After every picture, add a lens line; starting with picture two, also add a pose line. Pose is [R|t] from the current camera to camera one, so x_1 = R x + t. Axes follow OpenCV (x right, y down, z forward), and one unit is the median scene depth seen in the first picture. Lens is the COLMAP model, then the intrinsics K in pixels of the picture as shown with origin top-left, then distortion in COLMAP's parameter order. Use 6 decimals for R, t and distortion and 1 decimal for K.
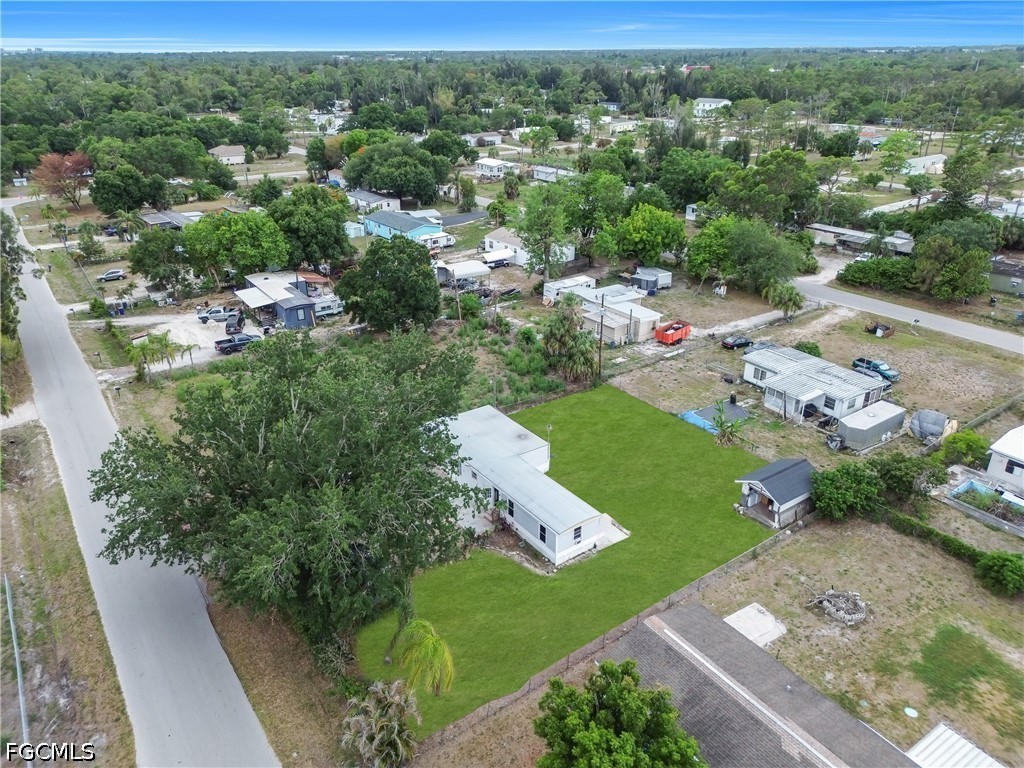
lens RADIAL K [[712.4, 0, 511.0], [0, 712.4, 392.6], [0, 0, 1]] dist [0.068319, -0.079429]
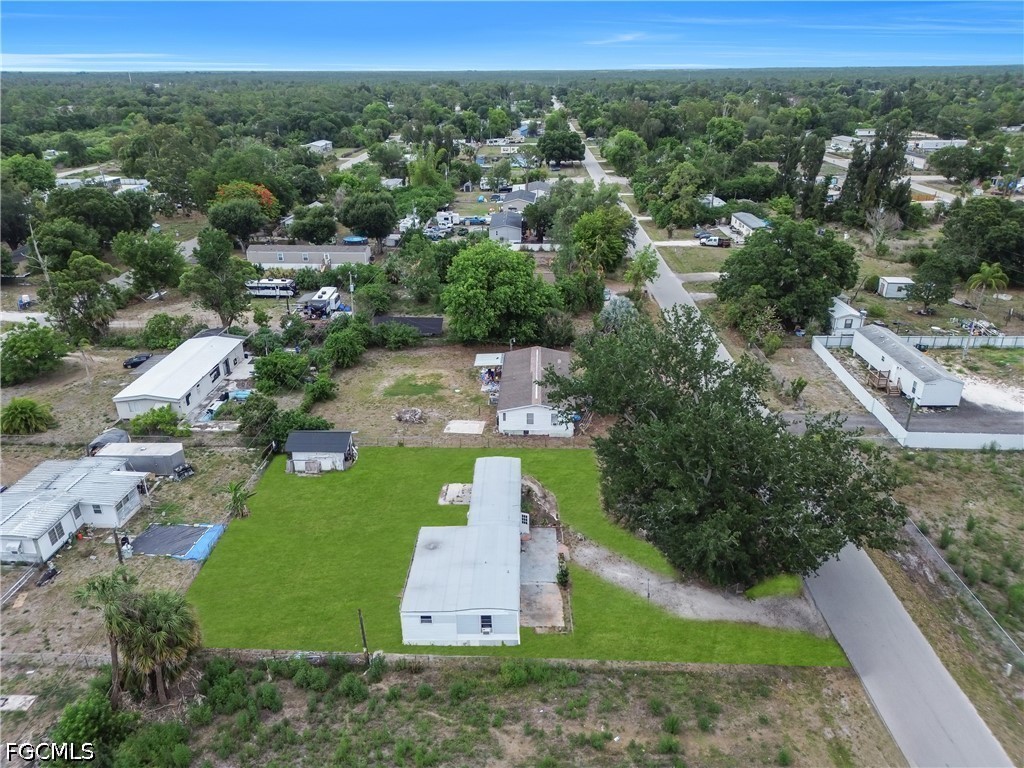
lens RADIAL K [[712.4, 0, 511.0], [0, 712.4, 392.6], [0, 0, 1]] dist [0.068319, -0.079429]
pose [[-0.794498, -0.239290, 0.558133, -0.318537], [0.271365, 0.682324, 0.678819, -0.399178], [-0.543262, 0.690779, -0.477170, 0.806255]]
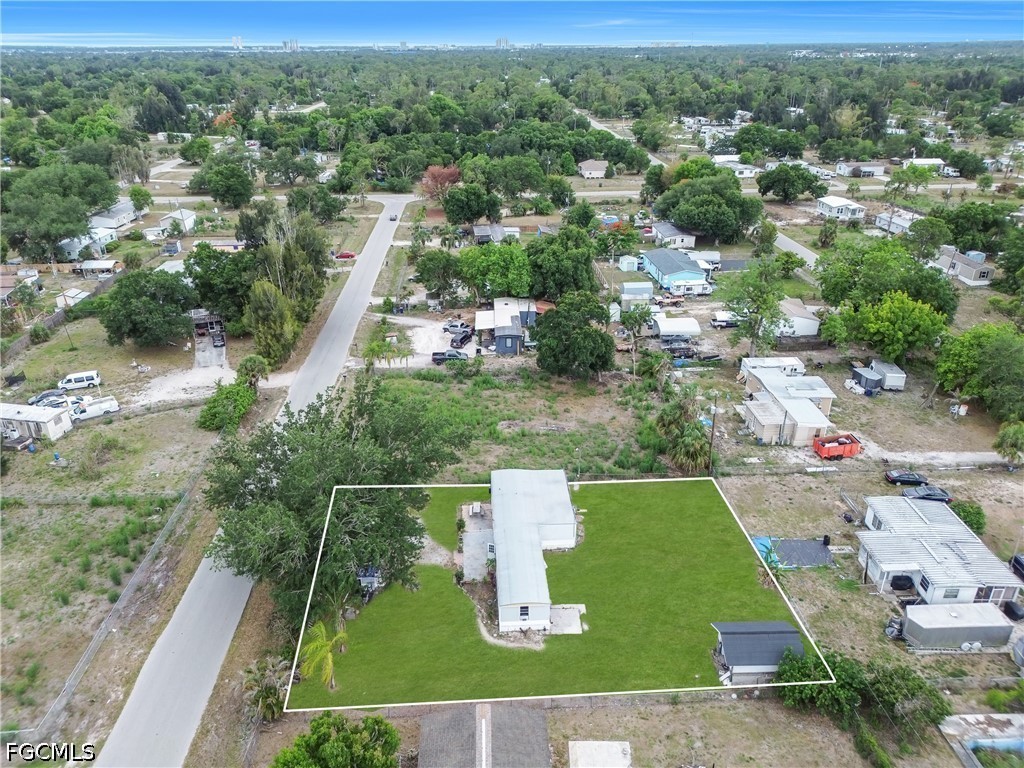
lens RADIAL K [[712.4, 0, 511.0], [0, 712.4, 392.6], [0, 0, 1]] dist [0.068319, -0.079429]
pose [[0.841847, 0.236494, -0.485143, 0.289882], [-0.232265, 0.970139, 0.069878, -0.111704], [0.487182, 0.053855, 0.871638, -0.000848]]
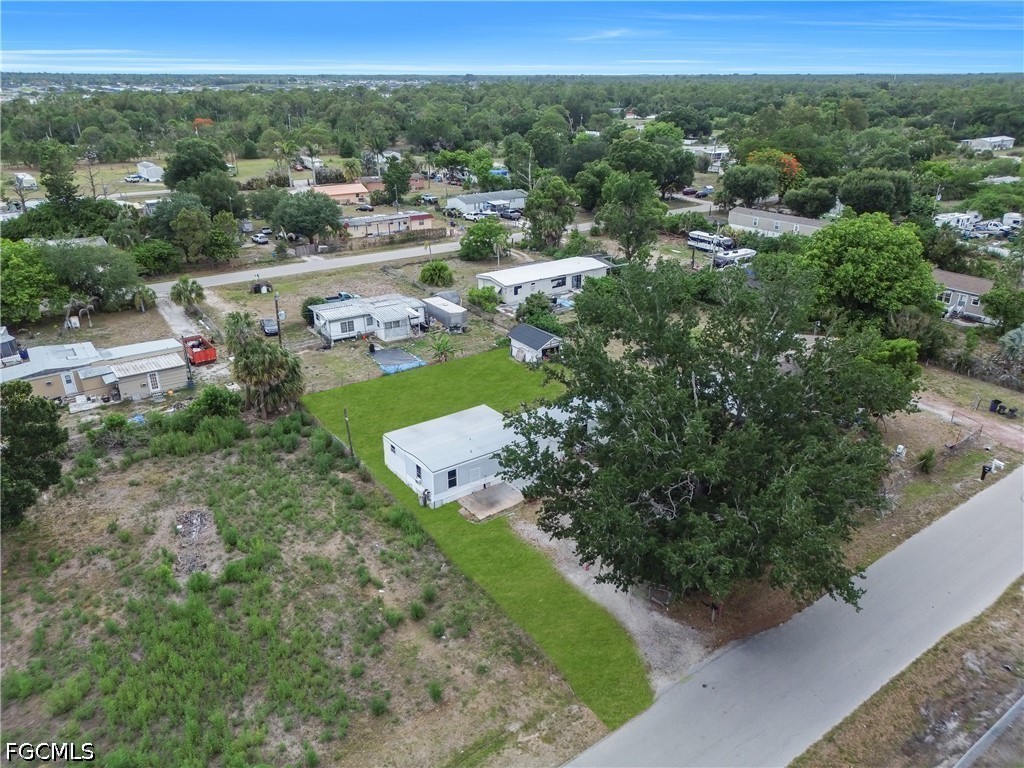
lens RADIAL K [[712.4, 0, 511.0], [0, 712.4, 392.6], [0, 0, 1]] dist [0.068319, -0.079429]
pose [[0.005010, -0.398719, 0.917059, -0.539829], [0.430870, 0.828436, 0.357833, -0.177626], [-0.902400, 0.393340, 0.175947, 0.508423]]
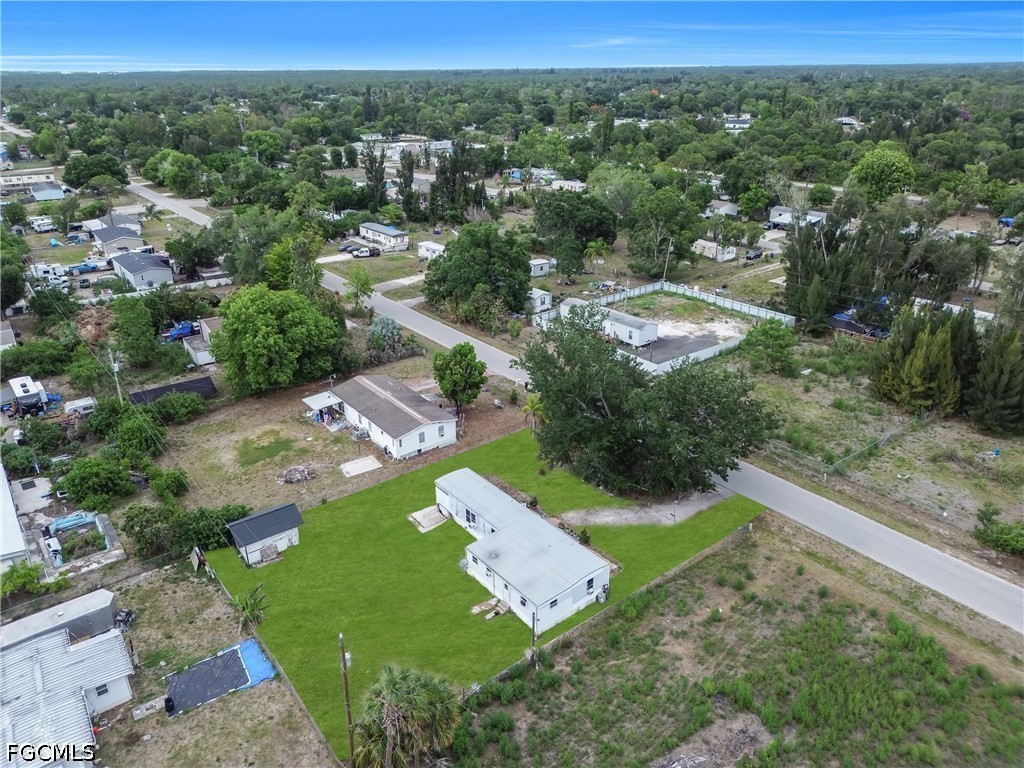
lens RADIAL K [[712.4, 0, 511.0], [0, 712.4, 392.6], [0, 0, 1]] dist [0.068319, -0.079429]
pose [[-0.999021, 0.029802, -0.032691, 0.011334], [-0.005766, 0.644965, 0.764191, -0.524428], [0.043859, 0.763631, -0.644161, 0.950022]]
